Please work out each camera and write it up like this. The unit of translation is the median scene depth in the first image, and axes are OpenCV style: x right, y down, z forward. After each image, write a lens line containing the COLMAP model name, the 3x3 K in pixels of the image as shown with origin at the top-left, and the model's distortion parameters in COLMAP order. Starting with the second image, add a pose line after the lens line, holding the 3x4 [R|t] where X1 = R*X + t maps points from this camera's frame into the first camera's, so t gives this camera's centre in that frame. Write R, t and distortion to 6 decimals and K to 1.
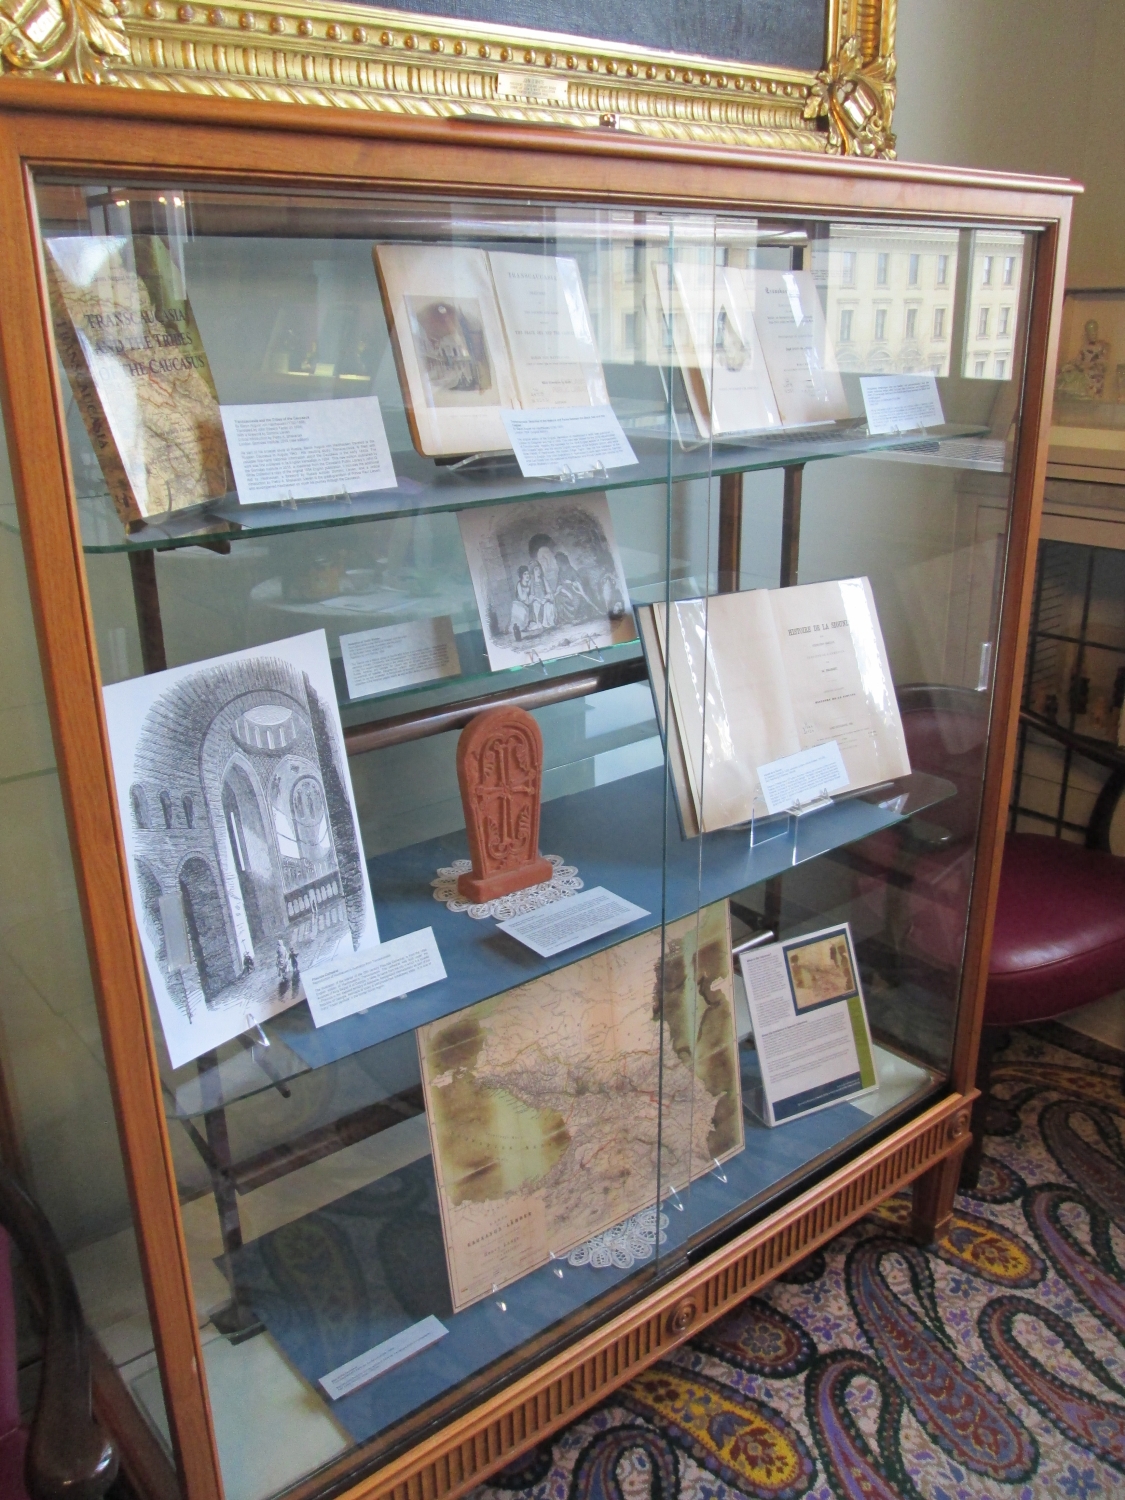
lens RADIAL K [[1235.9, 0, 562.5], [0, 1235.9, 750.0], [0, 0, 1]] dist [-0.058439, 0.044117]
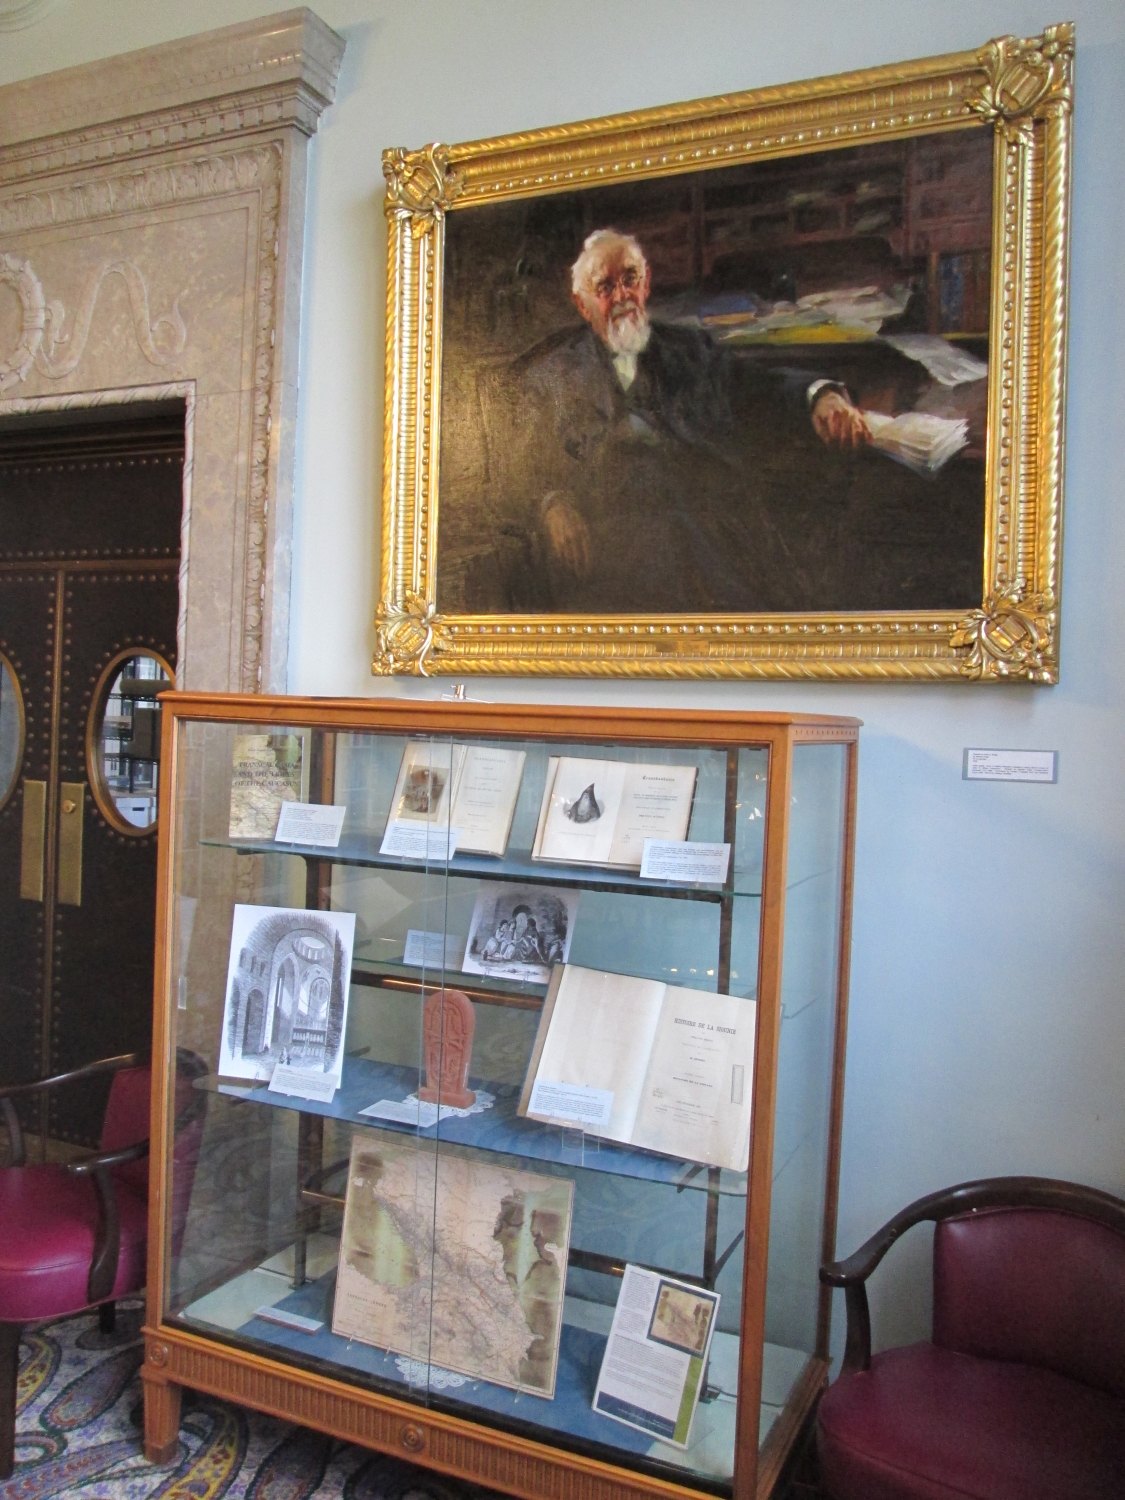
lens RADIAL K [[1235.9, 0, 562.5], [0, 1235.9, 750.0], [0, 0, 1]] dist [-0.058439, 0.044117]
pose [[0.443004, 0.053741, -0.894907, 1.756218], [-0.345141, 0.931489, -0.114917, -0.231337], [0.827421, 0.359777, 0.431202, 0.292721]]
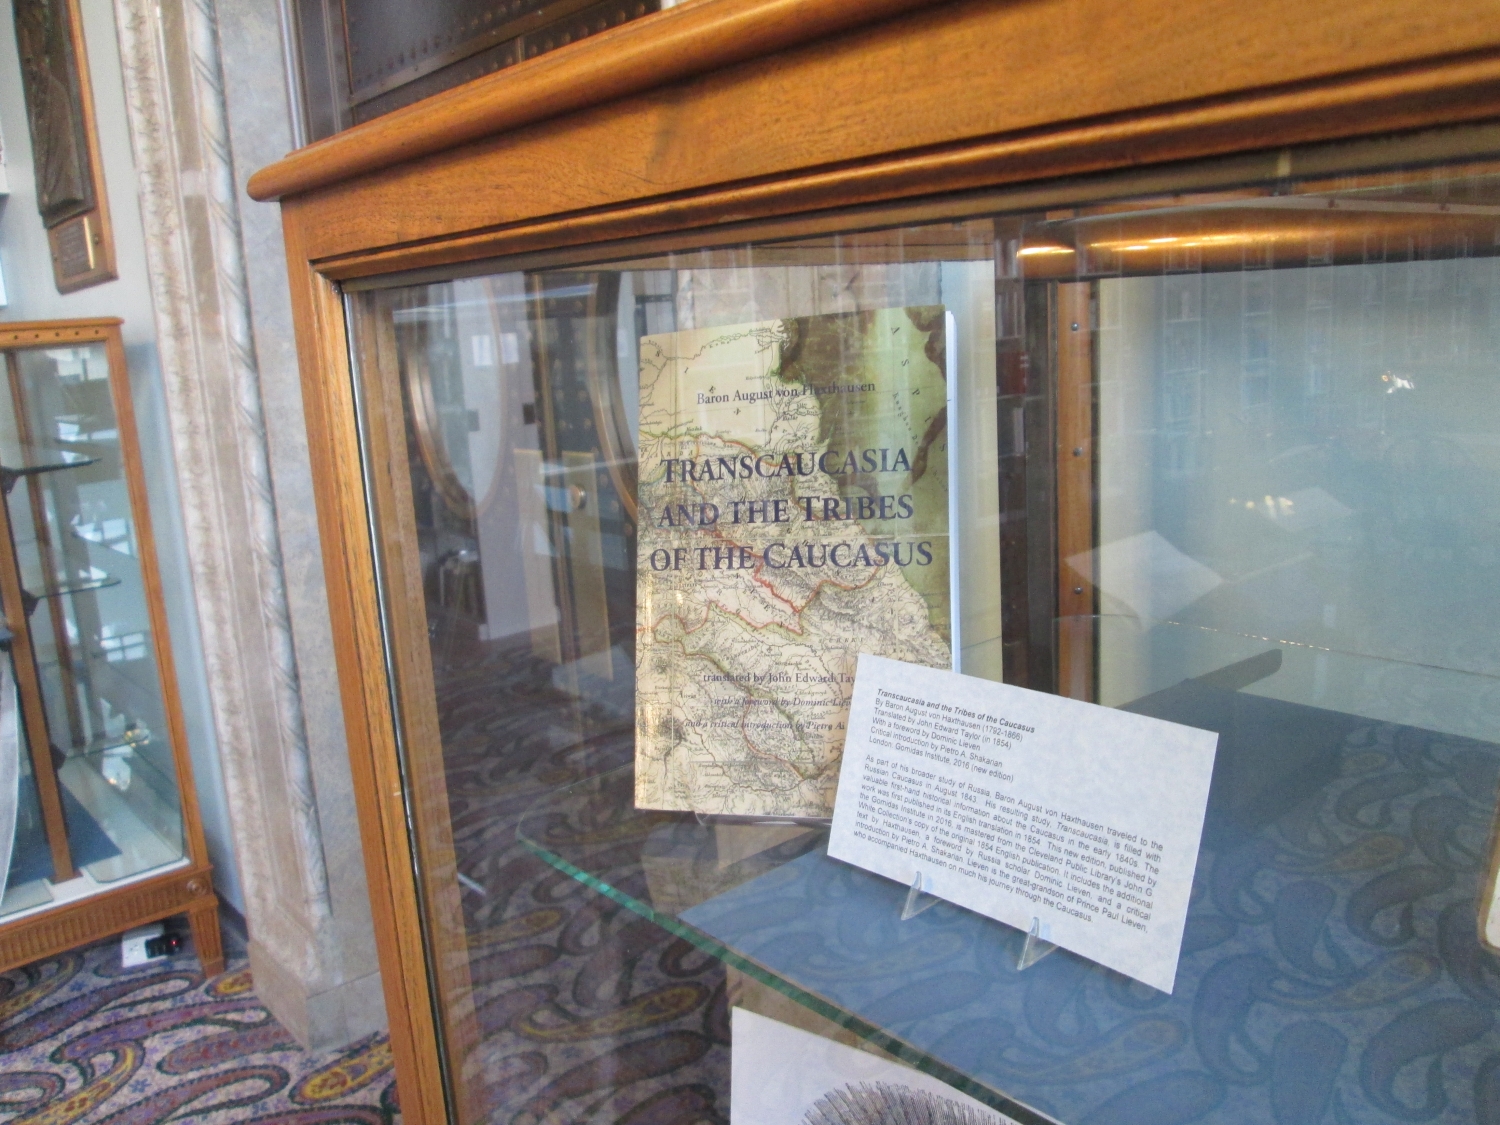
lens RADIAL K [[1235.9, 0, 750.0], [0, 1235.9, 562.5], [0, 0, 1]] dist [-0.058439, 0.044117]
pose [[0.029429, 0.208457, -0.977589, 0.149481], [-0.279547, 0.940703, 0.192176, -0.319777], [0.959681, 0.267626, 0.085957, 0.734382]]
